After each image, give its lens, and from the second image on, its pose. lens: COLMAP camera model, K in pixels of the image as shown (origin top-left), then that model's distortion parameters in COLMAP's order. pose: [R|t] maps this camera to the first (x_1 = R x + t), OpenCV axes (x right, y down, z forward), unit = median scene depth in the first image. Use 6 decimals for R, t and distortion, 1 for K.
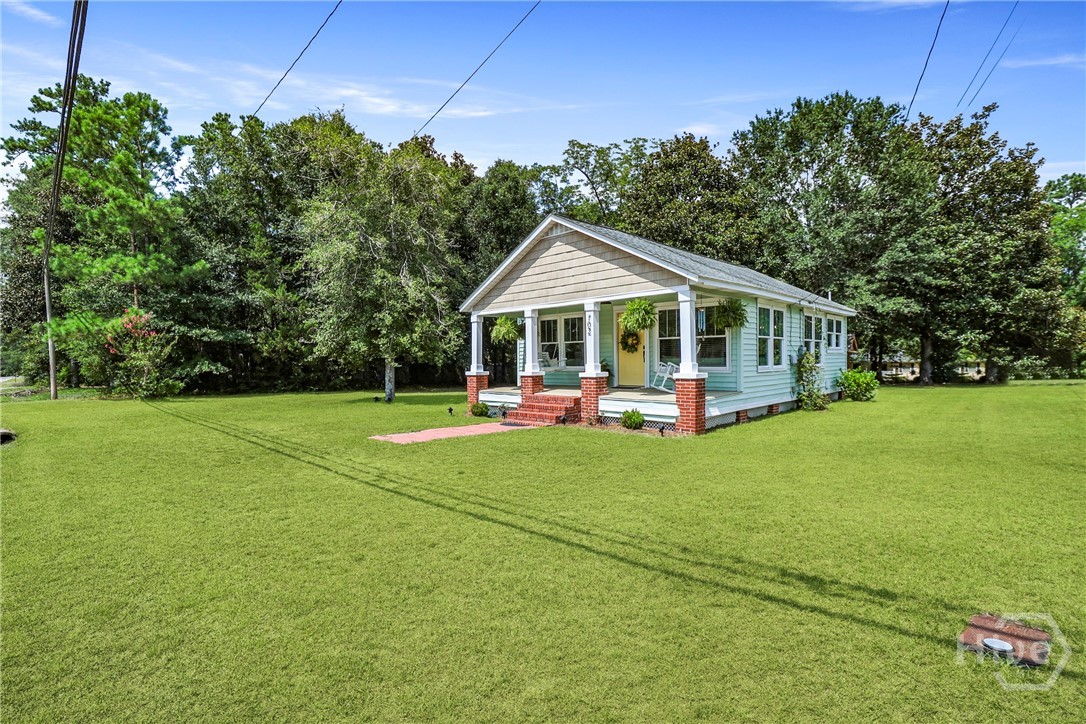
lens RADIAL K [[520.5, 0, 531.8], [0, 520.5, 360.6], [0, 0, 1]] dist [0.002129, -0.015092]
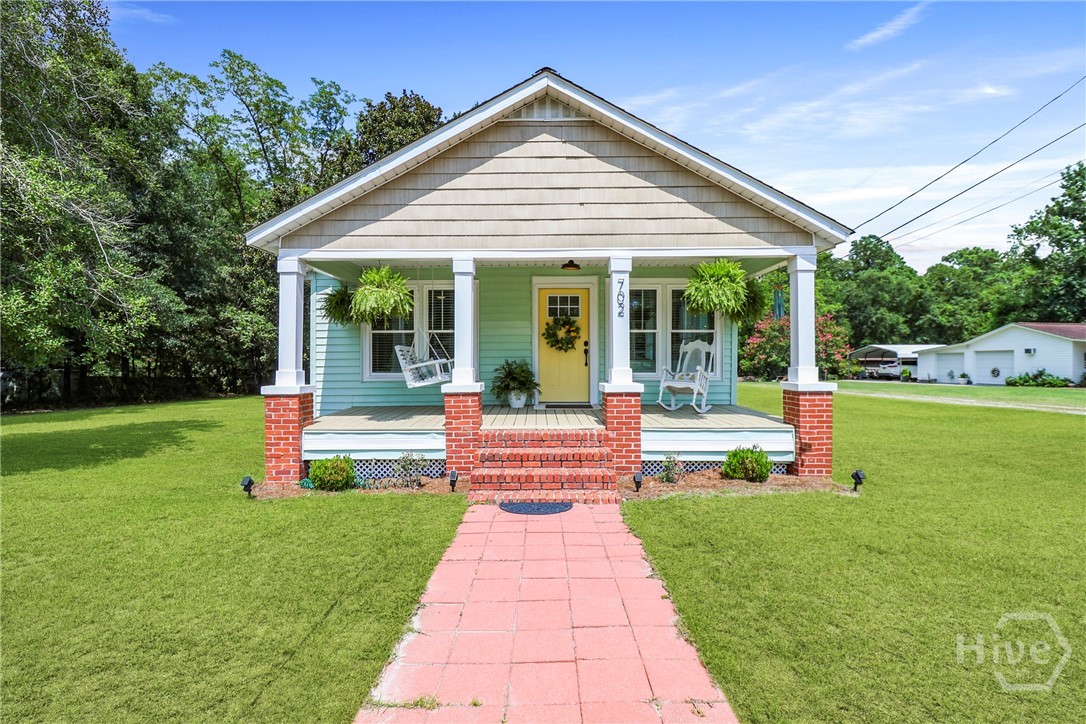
lens RADIAL K [[520.5, 0, 544.2], [0, 520.5, 360.4], [0, 0, 1]] dist [0.002129, -0.015092]
pose [[0.709505, 0.015306, 0.704534, -0.279253], [-0.005128, 0.999850, -0.016557, 0.006291], [-0.704682, 0.008135, 0.709477, 0.561026]]
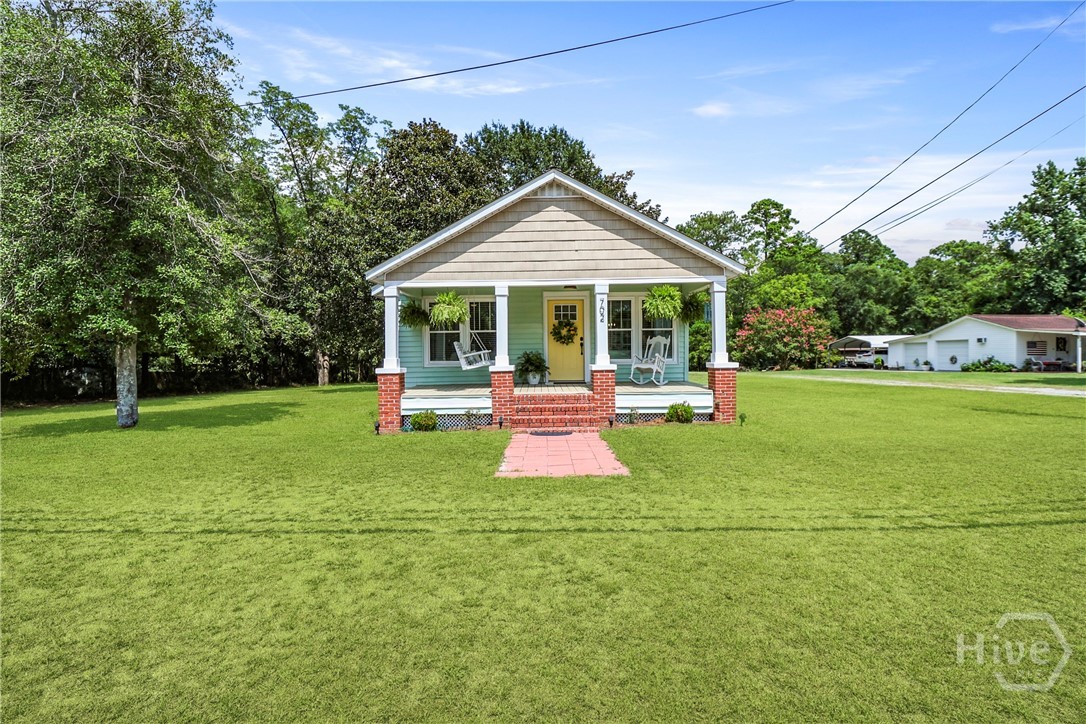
lens RADIAL K [[520.5, 0, 547.3], [0, 520.5, 360.9], [0, 0, 1]] dist [0.002129, -0.015092]
pose [[0.706941, -0.001064, 0.707272, -0.474442], [0.005237, 0.999979, -0.003731, 0.015879], [-0.707253, 0.006341, 0.706932, 0.381091]]
